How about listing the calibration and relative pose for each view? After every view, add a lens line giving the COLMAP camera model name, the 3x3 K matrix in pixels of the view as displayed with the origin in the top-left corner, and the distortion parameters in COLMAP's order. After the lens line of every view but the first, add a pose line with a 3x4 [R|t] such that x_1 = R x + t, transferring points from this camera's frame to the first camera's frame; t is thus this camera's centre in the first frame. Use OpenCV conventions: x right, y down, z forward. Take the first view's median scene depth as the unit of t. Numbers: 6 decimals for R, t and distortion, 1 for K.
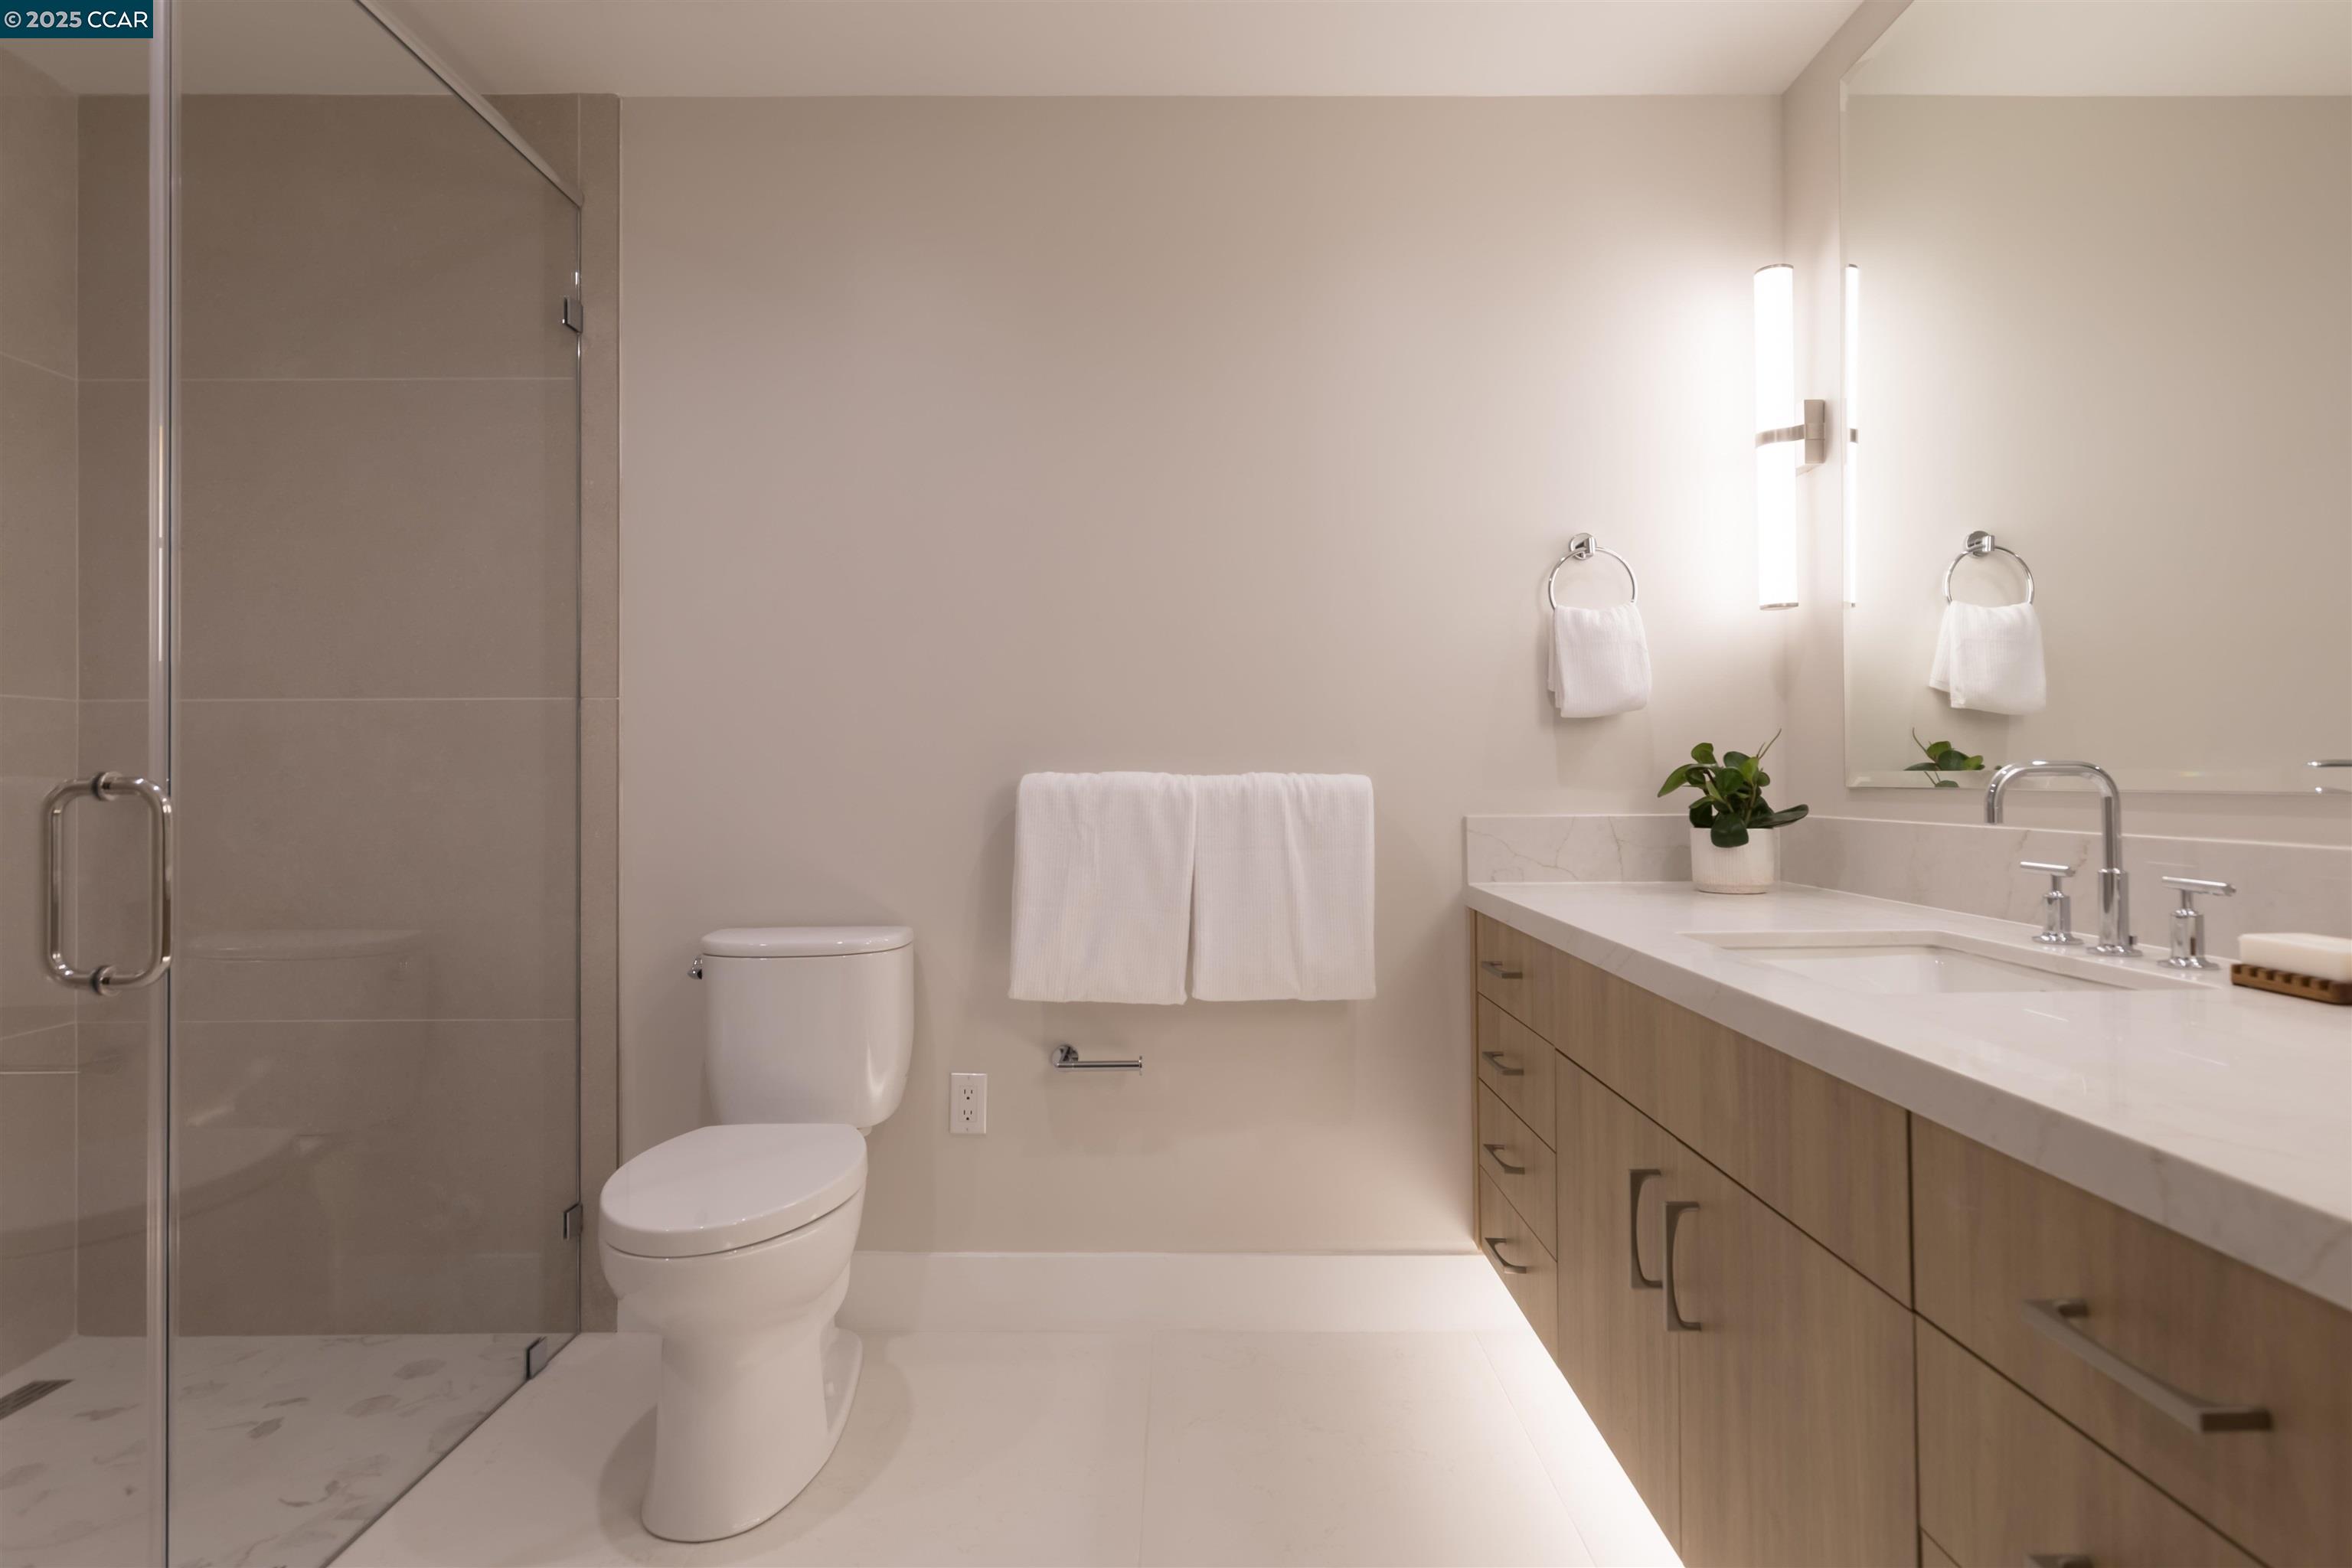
lens RADIAL K [[1258.5, 0, 1183.4], [0, 1258.5, 758.3], [0, 0, 1]] dist [-0.000373, -0.000015]
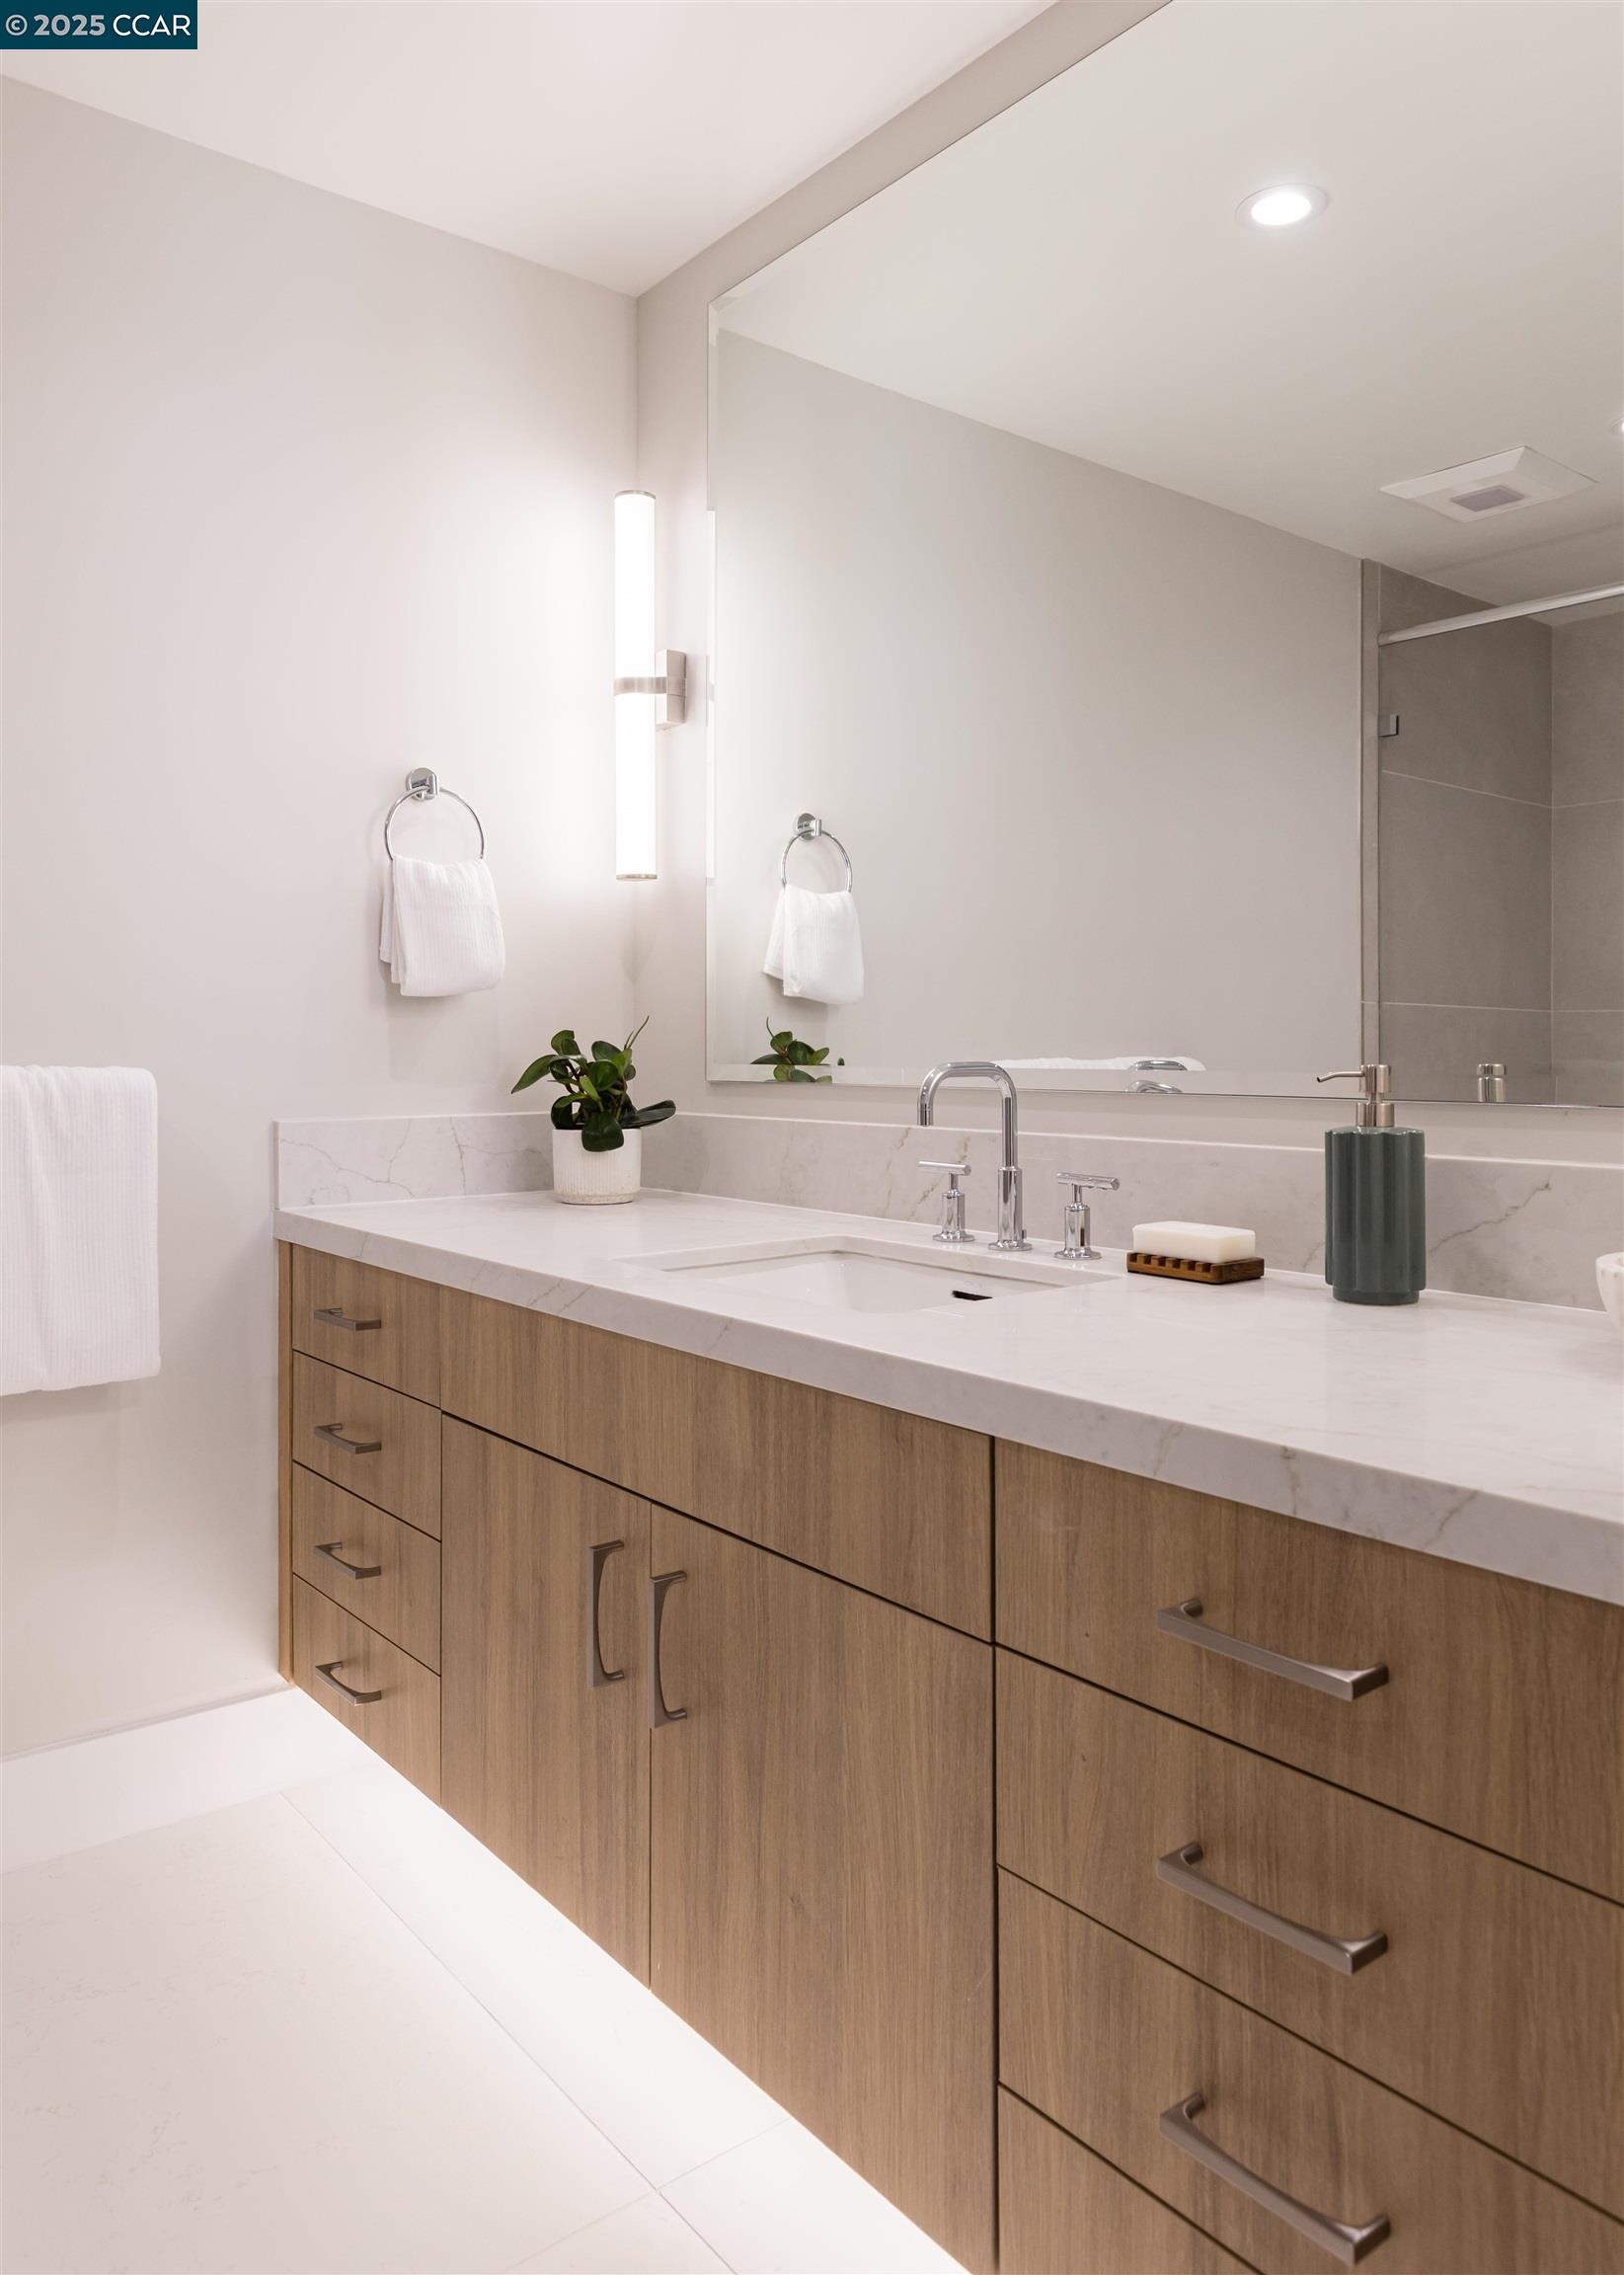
lens RADIAL K [[1554.4, 0, 799.6], [0, 1554.4, 1045.4], [0, 0, 1]] dist [0.007991, -0.003186]
pose [[0.786636, 0.005660, 0.617391, -0.122217], [-0.012776, 0.999893, 0.007112, -0.011998], [-0.617285, -0.013482, 0.786624, 0.068313]]
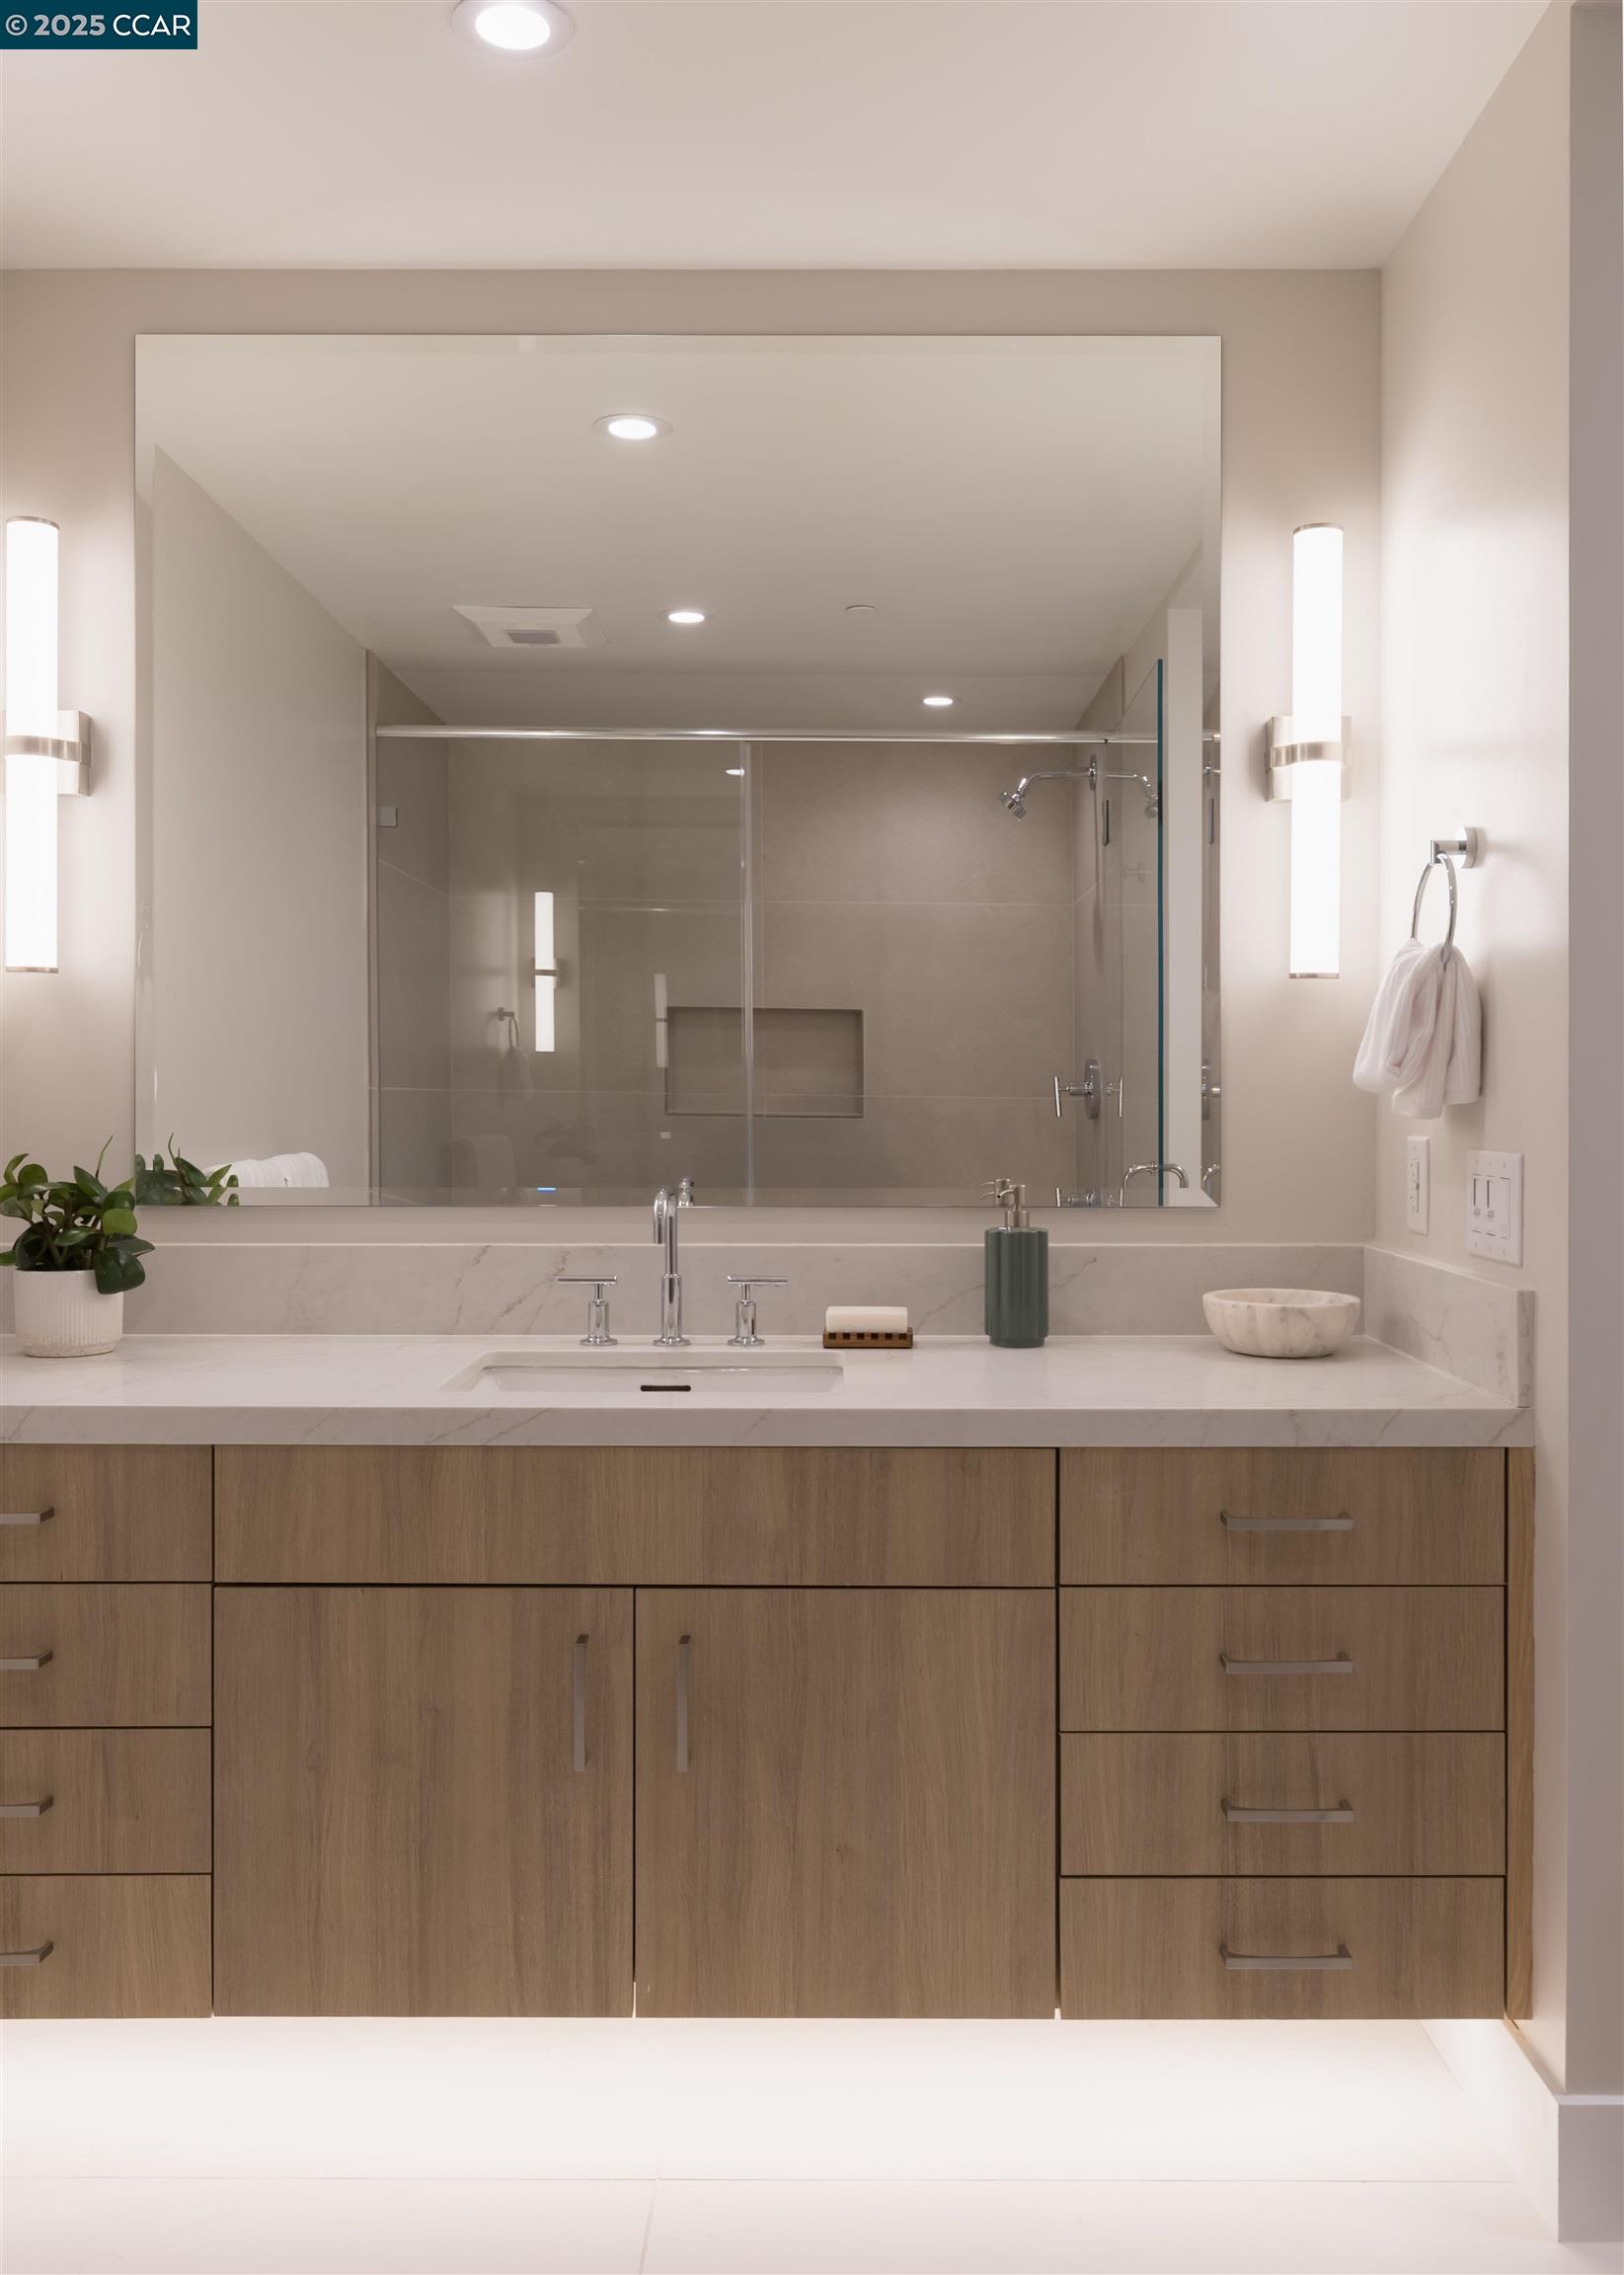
lens RADIAL K [[1906.3, 0, 819.4], [0, 1906.3, 1075.2], [0, 0, 1]] dist [0.006120, 0.002744]
pose [[0.011021, 0.017137, 0.999792, -0.720317], [-0.016227, 0.999725, -0.016957, -0.048732], [-0.999808, -0.016037, 0.011296, 0.551898]]
